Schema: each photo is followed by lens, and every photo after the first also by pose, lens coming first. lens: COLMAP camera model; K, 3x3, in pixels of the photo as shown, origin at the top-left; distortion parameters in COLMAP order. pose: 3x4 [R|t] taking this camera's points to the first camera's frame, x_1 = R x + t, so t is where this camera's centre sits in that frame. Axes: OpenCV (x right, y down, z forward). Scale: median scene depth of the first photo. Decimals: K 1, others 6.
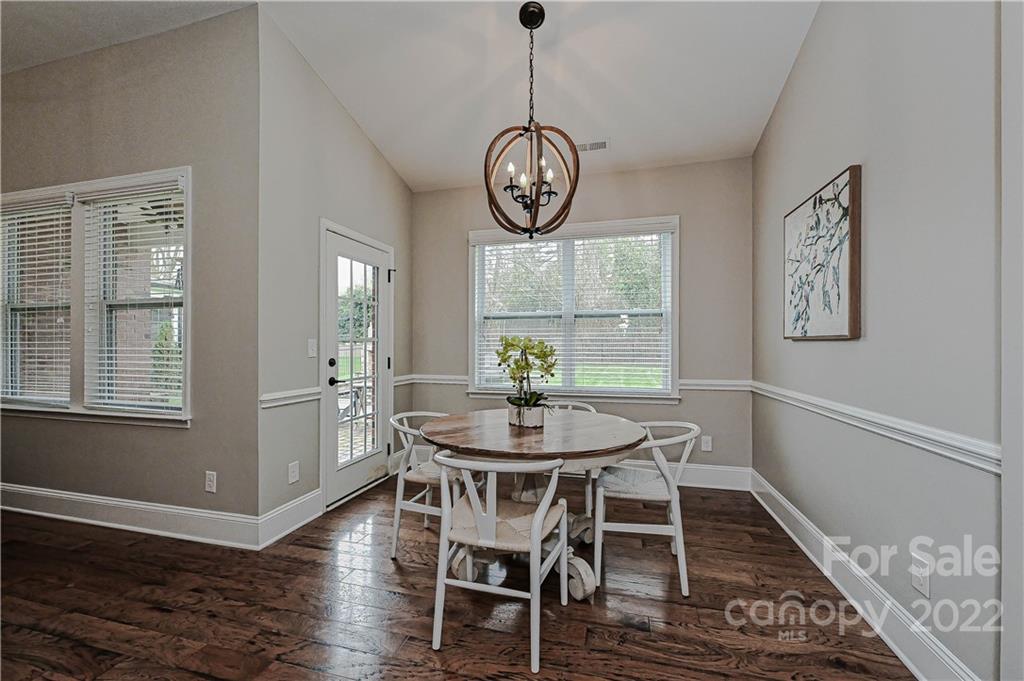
lens RADIAL K [[407.2, 0, 512.0], [0, 407.2, 340.5], [0, 0, 1]] dist [0.000996, 0.000026]
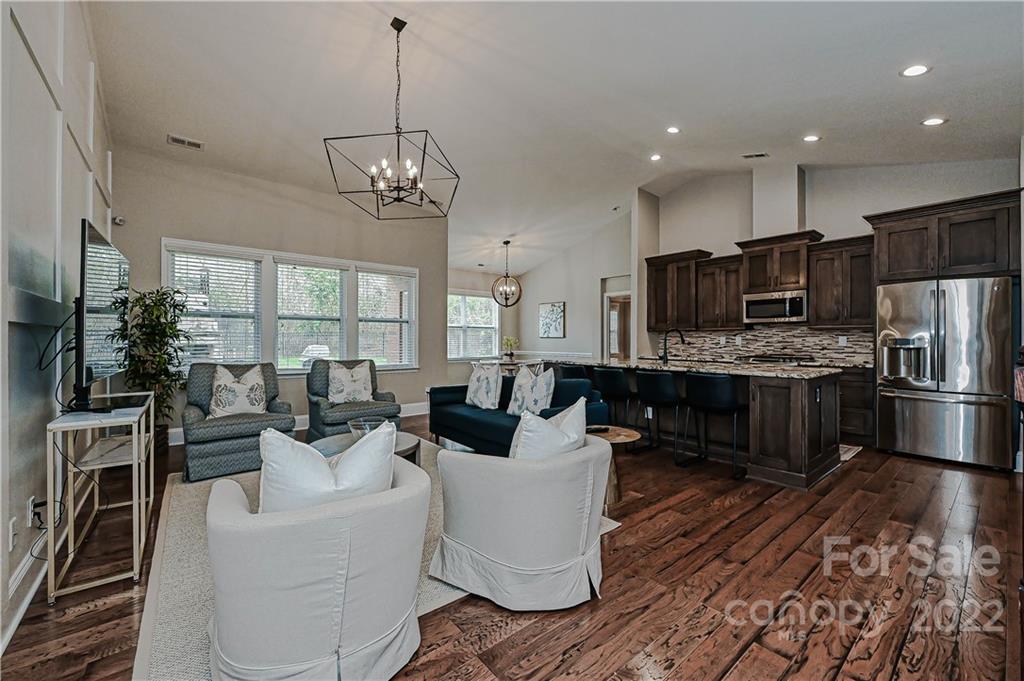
lens RADIAL K [[408.7, 0, 511.8], [0, 408.7, 338.8], [0, 0, 1]] dist [-0.000126, 0.000253]
pose [[0.579508, 0.000474, 0.814967, -2.556128], [-0.008679, 0.999947, 0.005591, -0.011353], [-0.814921, -0.010313, 0.579481, -0.963703]]
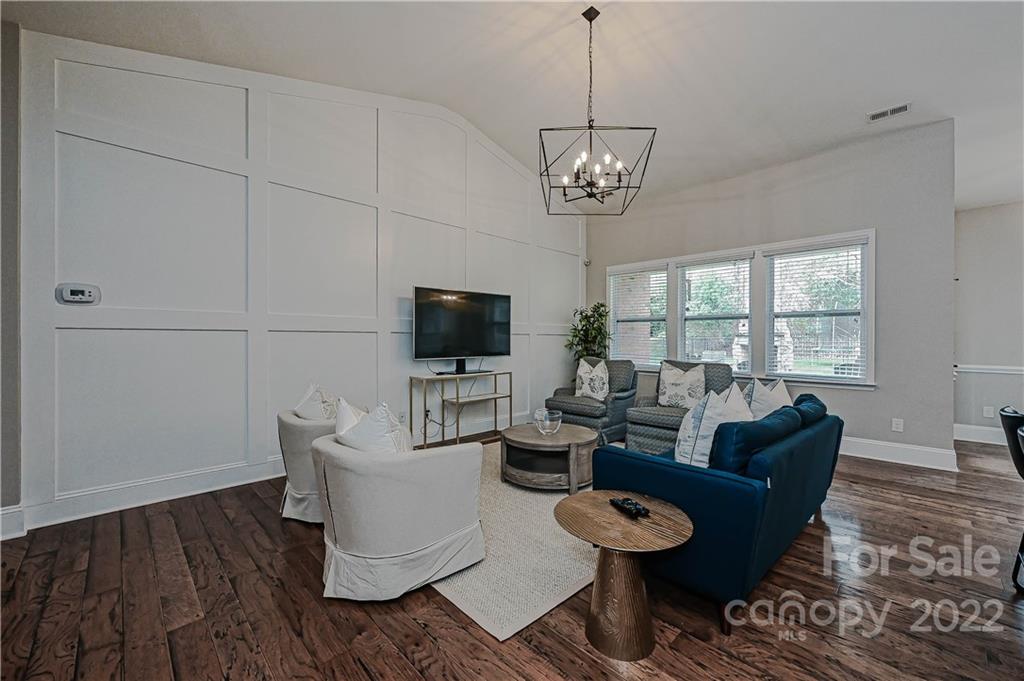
lens RADIAL K [[408.7, 0, 511.8], [0, 408.7, 338.8], [0, 0, 1]] dist [-0.000126, 0.000253]
pose [[0.861612, 0.000587, -0.507567, -1.219553], [0.004542, 0.999950, 0.008867, -0.013807], [0.507547, -0.009945, 0.861567, -1.129634]]
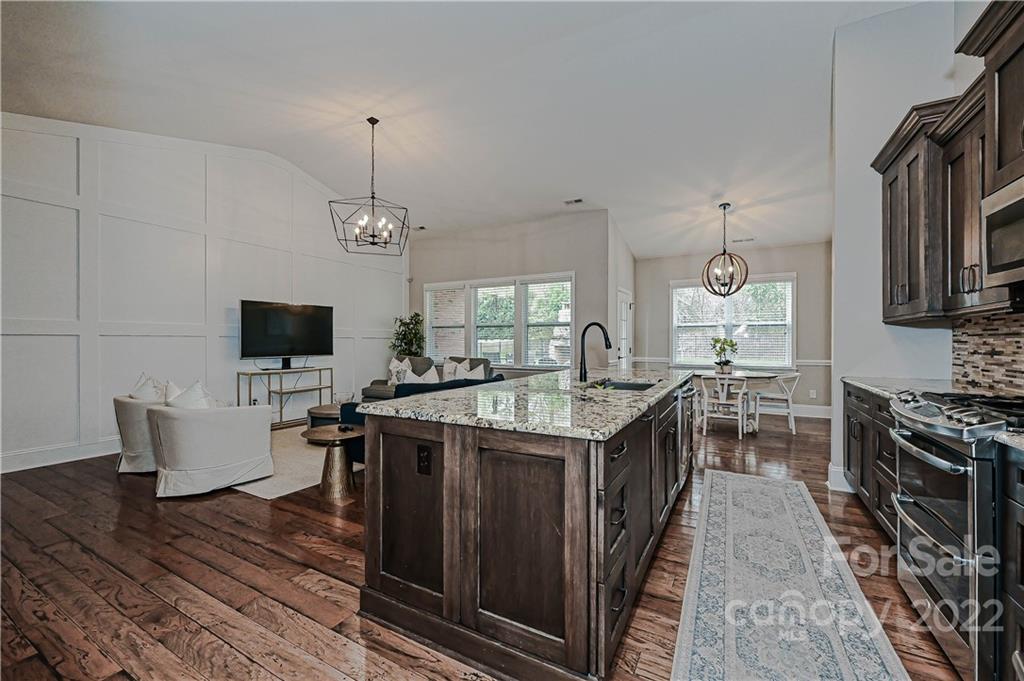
lens RADIAL K [[411.3, 0, 511.4], [0, 411.3, 341.4], [0, 0, 1]] dist [0.000135, 0.000116]
pose [[0.970806, -0.001139, -0.239862, -0.566693], [0.003678, 0.999942, 0.010138, -0.017318], [0.239836, -0.010724, 0.970754, -1.601811]]
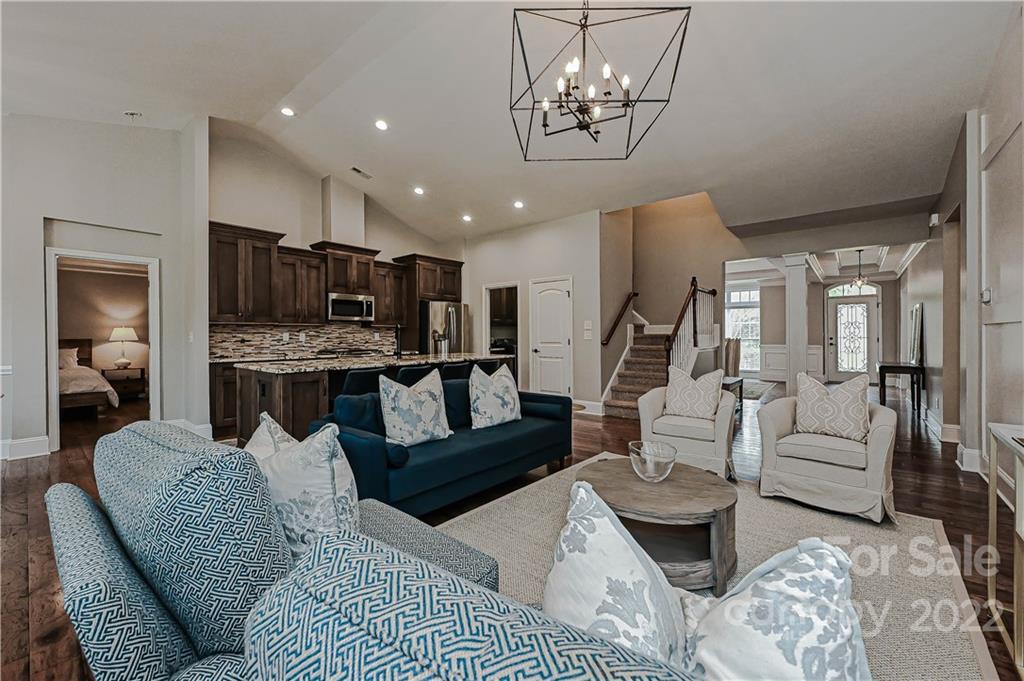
lens RADIAL K [[411.3, 0, 511.4], [0, 411.3, 341.4], [0, 0, 1]] dist [0.000135, 0.000116]
pose [[-0.907191, -0.002669, 0.420712, -1.913929], [-0.000975, 0.999991, 0.004241, 0.016585], [-0.420719, 0.003438, -0.907185, 1.047921]]
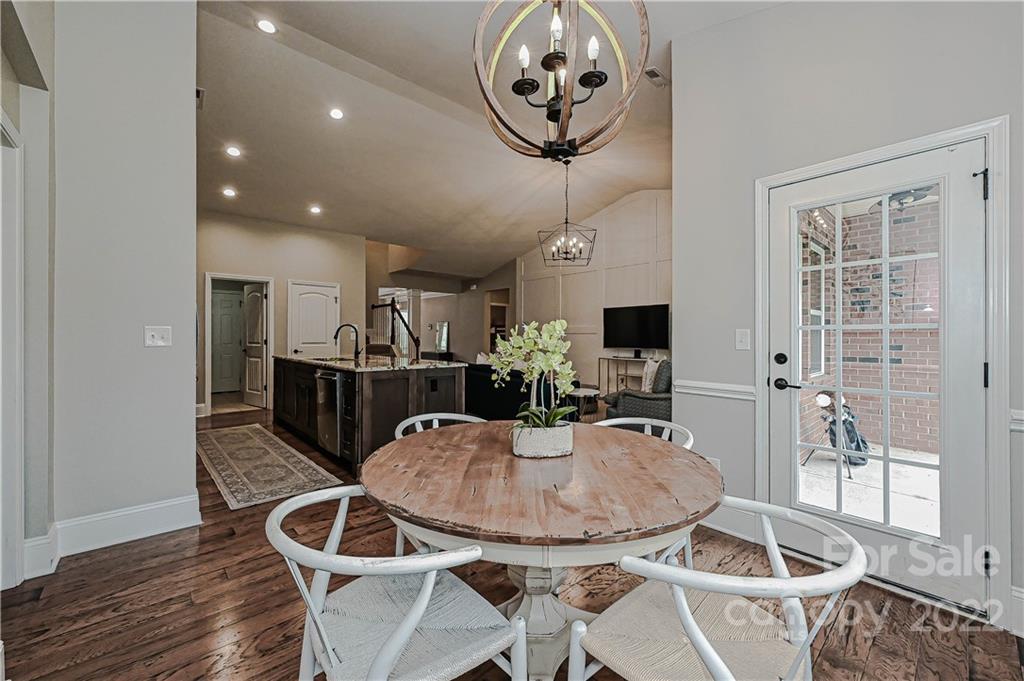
lens RADIAL K [[408.1, 0, 509.8], [0, 408.1, 336.5], [0, 0, 1]] dist [0.001828, 0.000086]
pose [[-0.551512, -0.003947, -0.834157, 0.553184], [0.005511, 0.999950, -0.008375, 0.020042], [0.834148, -0.009216, -0.551463, 1.193783]]
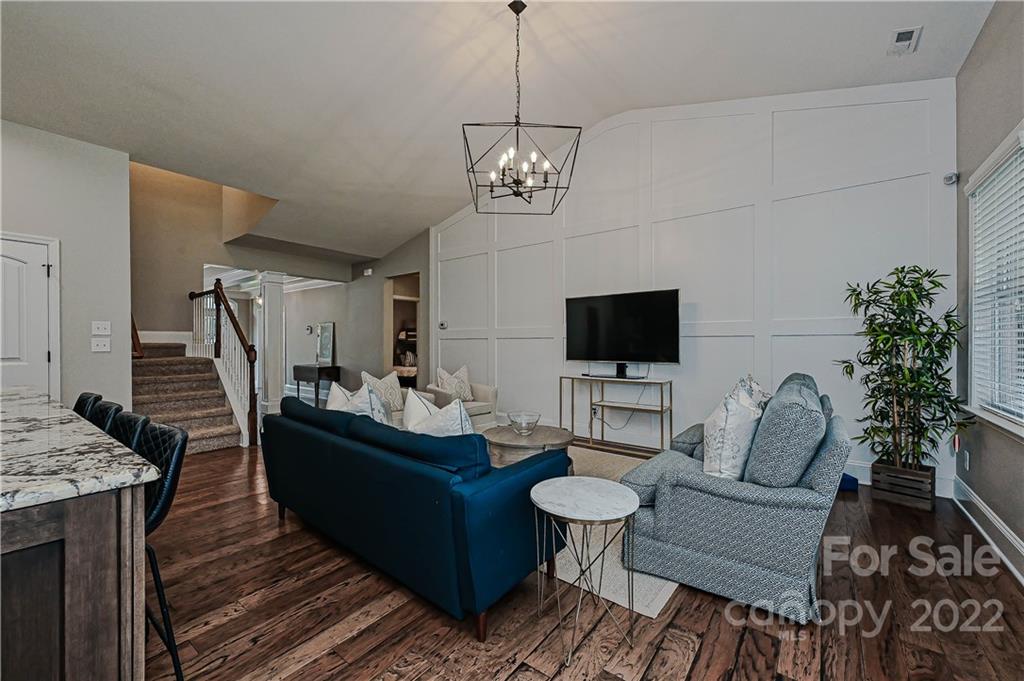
lens RADIAL K [[414.7, 0, 513.0], [0, 414.7, 345.5], [0, 0, 1]] dist [-0.003110, -0.000183]
pose [[-0.381127, 0.003346, -0.924517, -0.466714], [0.010653, 0.999943, -0.000772, 0.011092], [0.924461, -0.010143, -0.381141, 0.609216]]
